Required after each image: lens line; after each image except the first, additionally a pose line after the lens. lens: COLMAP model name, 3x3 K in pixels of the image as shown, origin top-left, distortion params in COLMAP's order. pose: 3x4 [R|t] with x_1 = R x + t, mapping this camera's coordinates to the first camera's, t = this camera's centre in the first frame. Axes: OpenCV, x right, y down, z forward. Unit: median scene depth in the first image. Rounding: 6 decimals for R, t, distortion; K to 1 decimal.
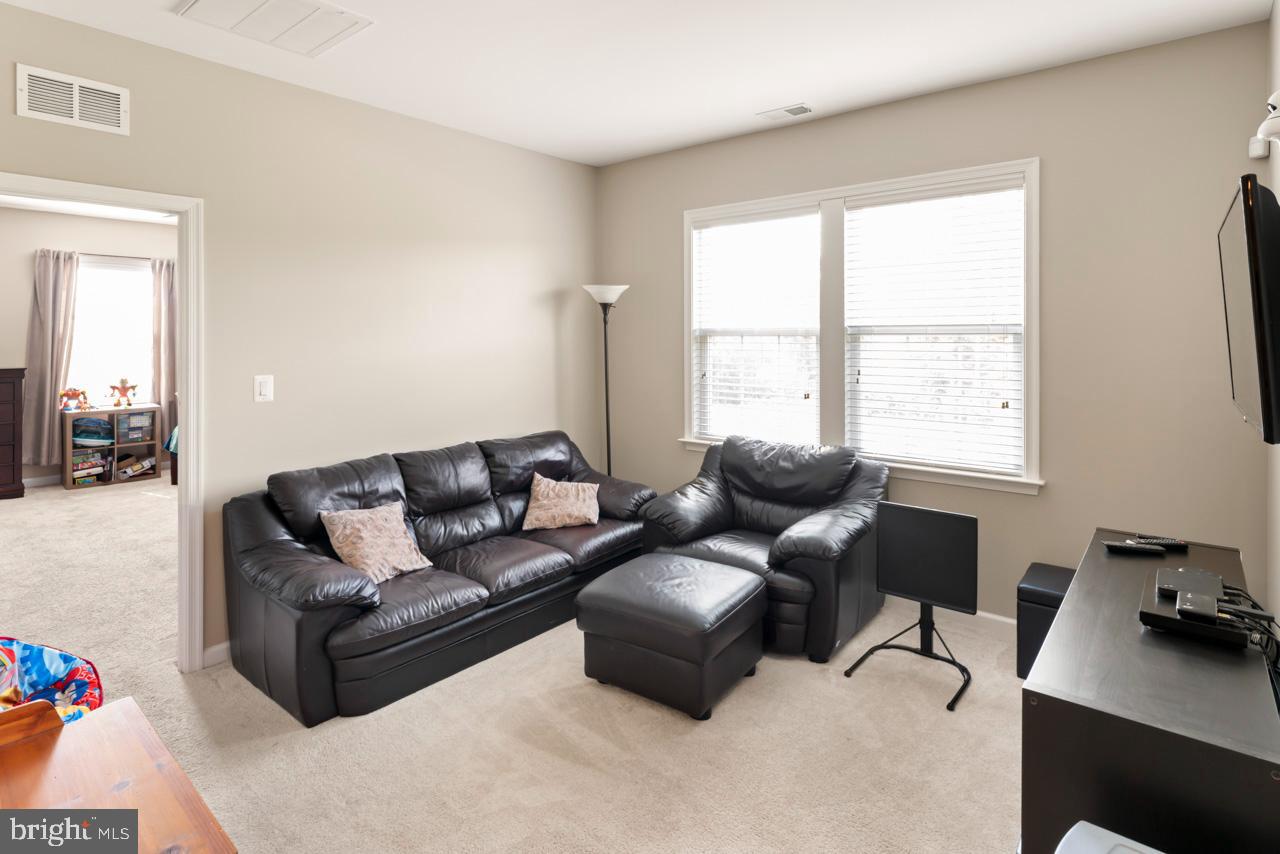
lens RADIAL K [[676.7, 0, 636.9], [0, 676.7, 337.9], [0, 0, 1]] dist [-0.002511, 0.000318]
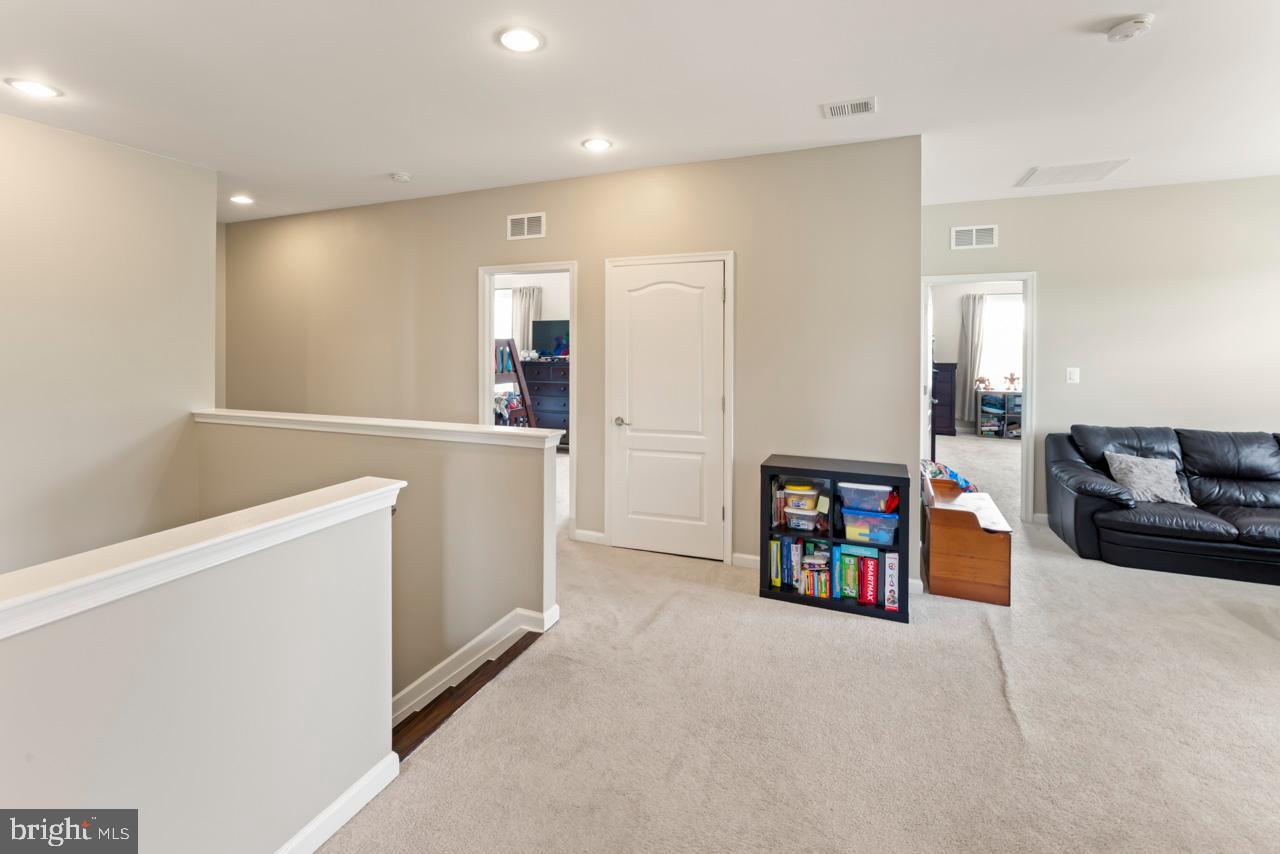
lens RADIAL K [[545.5, 0, 638.3], [0, 545.5, 348.0], [0, 0, 1]] dist [0.000543, -0.000021]
pose [[0.295895, 0.008514, -0.955183, 0.413241], [-0.006468, 0.999955, 0.006909, 0.001863], [0.955199, 0.004133, 0.295936, -0.430293]]
